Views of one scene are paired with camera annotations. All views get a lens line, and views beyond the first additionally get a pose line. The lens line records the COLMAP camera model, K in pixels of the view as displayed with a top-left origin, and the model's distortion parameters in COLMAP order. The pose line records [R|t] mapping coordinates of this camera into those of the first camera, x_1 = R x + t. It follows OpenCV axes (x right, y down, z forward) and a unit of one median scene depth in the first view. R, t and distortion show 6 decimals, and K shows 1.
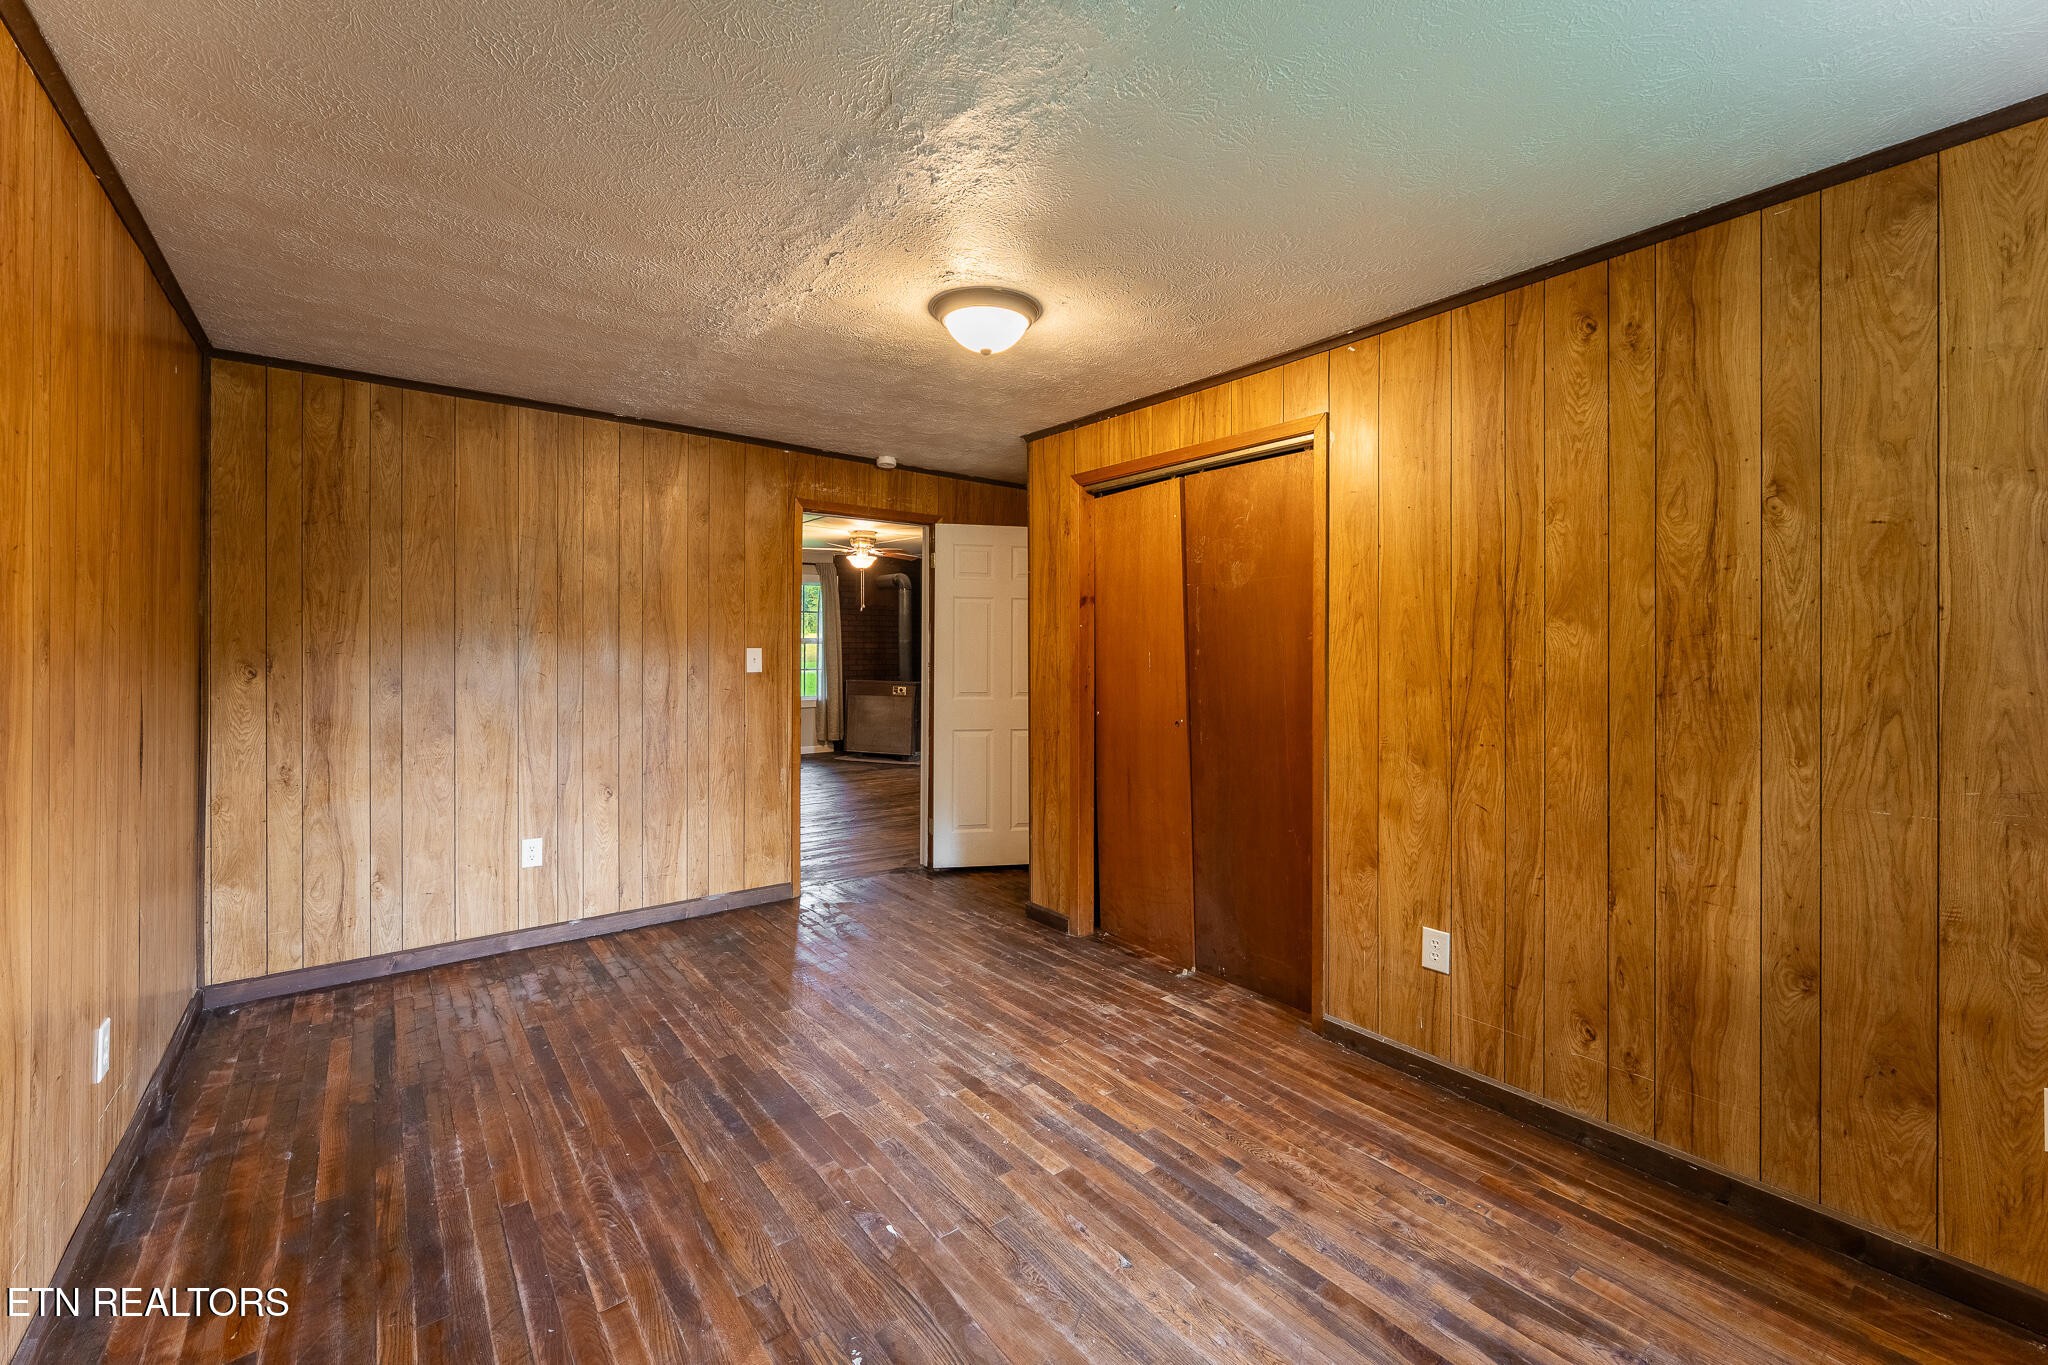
lens RADIAL K [[880.4, 0, 1020.9], [0, 880.4, 642.8], [0, 0, 1]] dist [-0.001441, -0.000283]
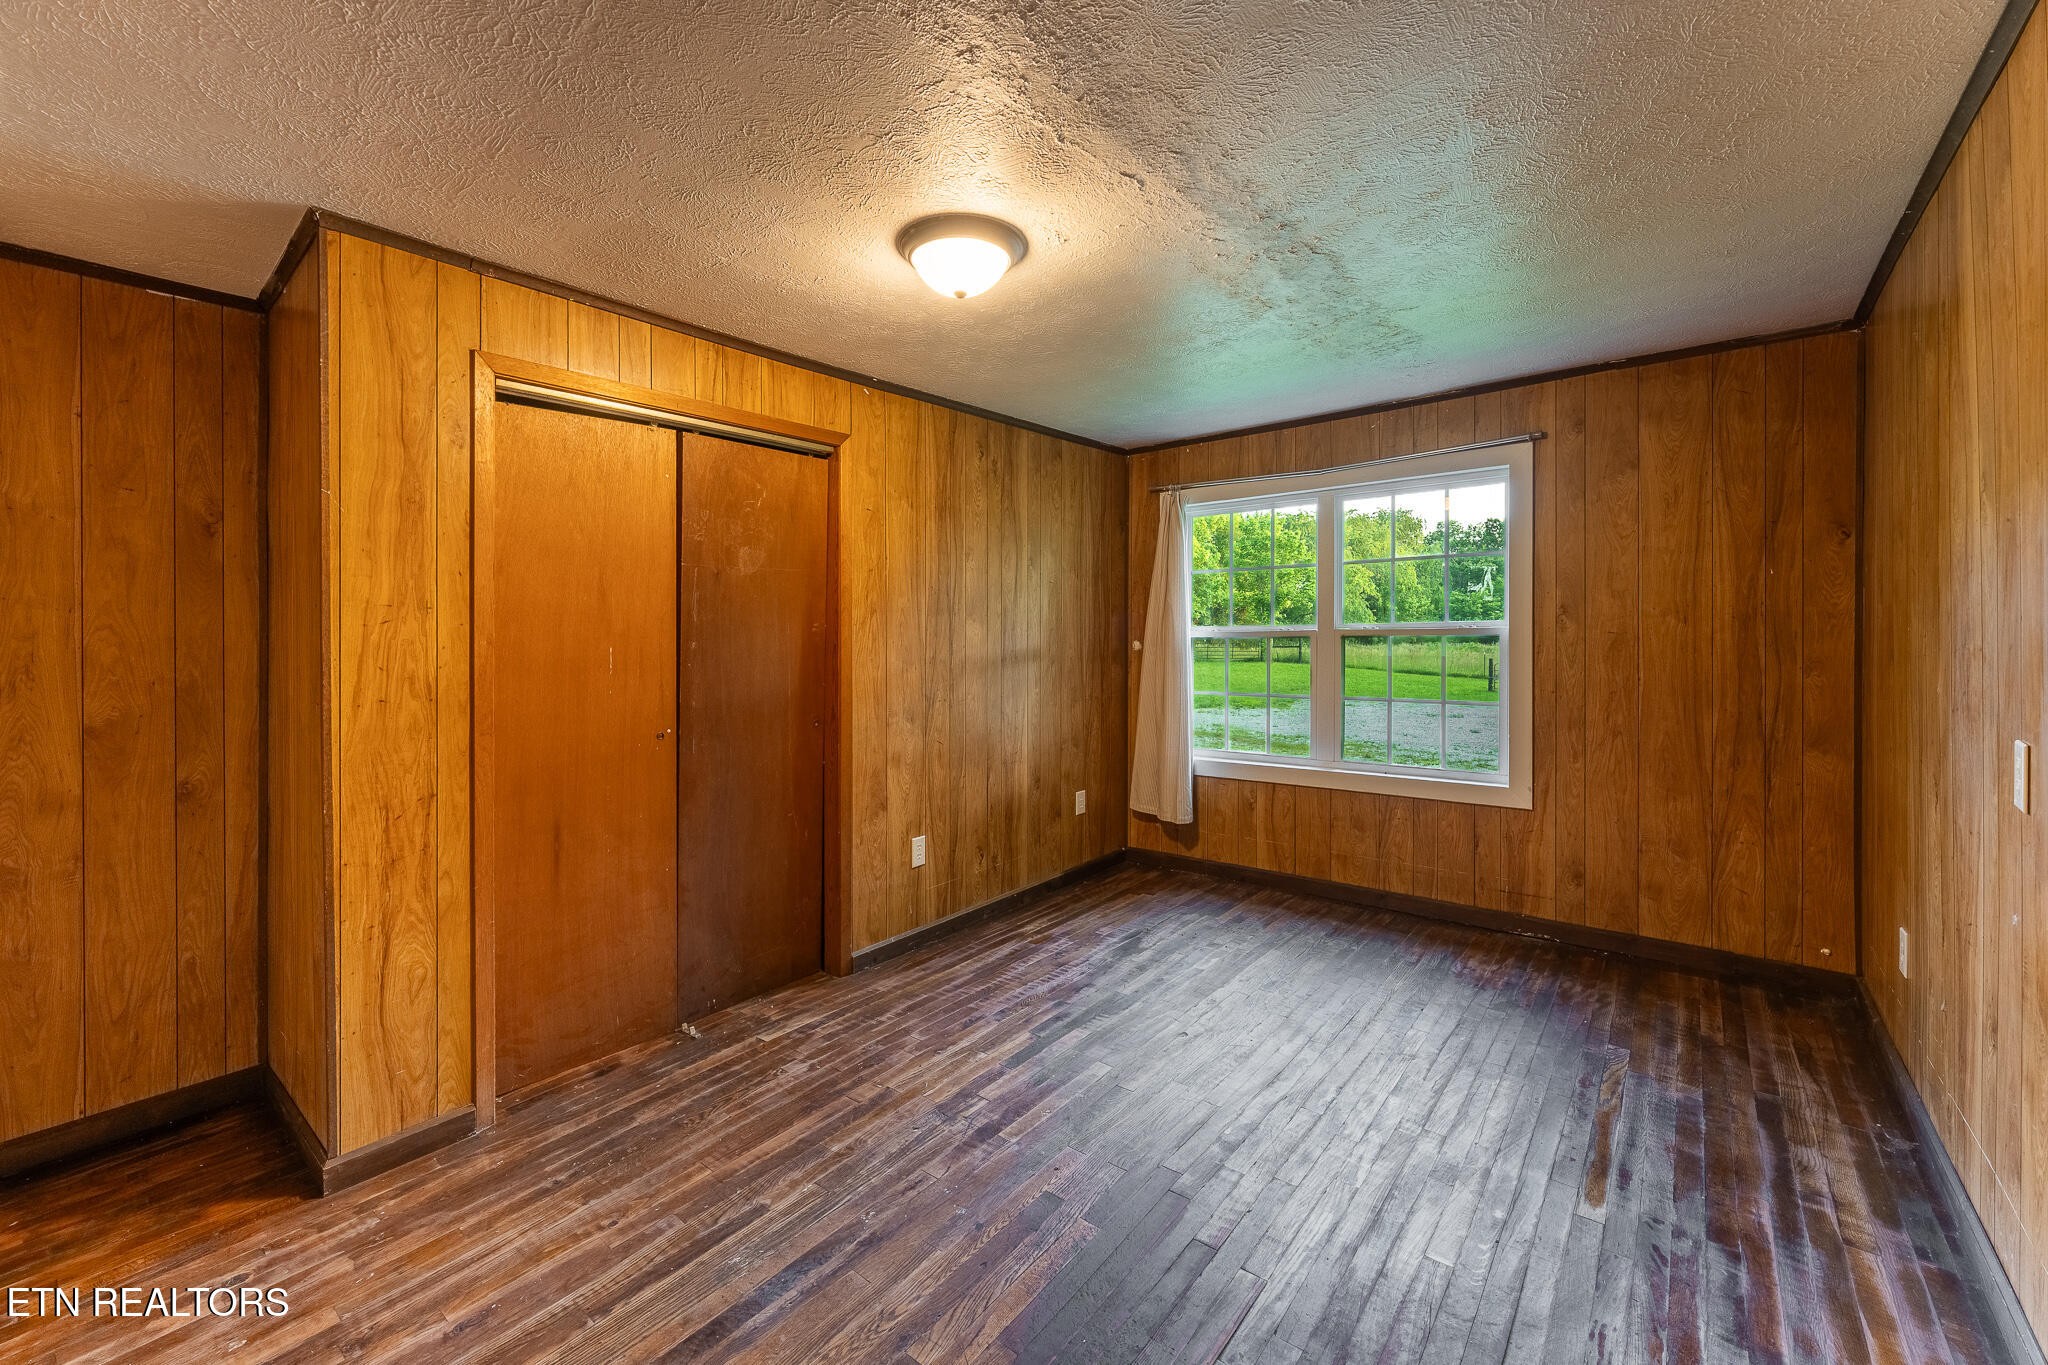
lens RADIAL K [[880.4, 0, 1020.9], [0, 880.4, 642.8], [0, 0, 1]] dist [-0.001441, -0.000283]
pose [[-0.283223, -0.003353, 0.959048, -0.852449], [0.010541, 0.999923, 0.006609, 0.007129], [-0.958996, 0.011981, -0.283165, 1.141786]]
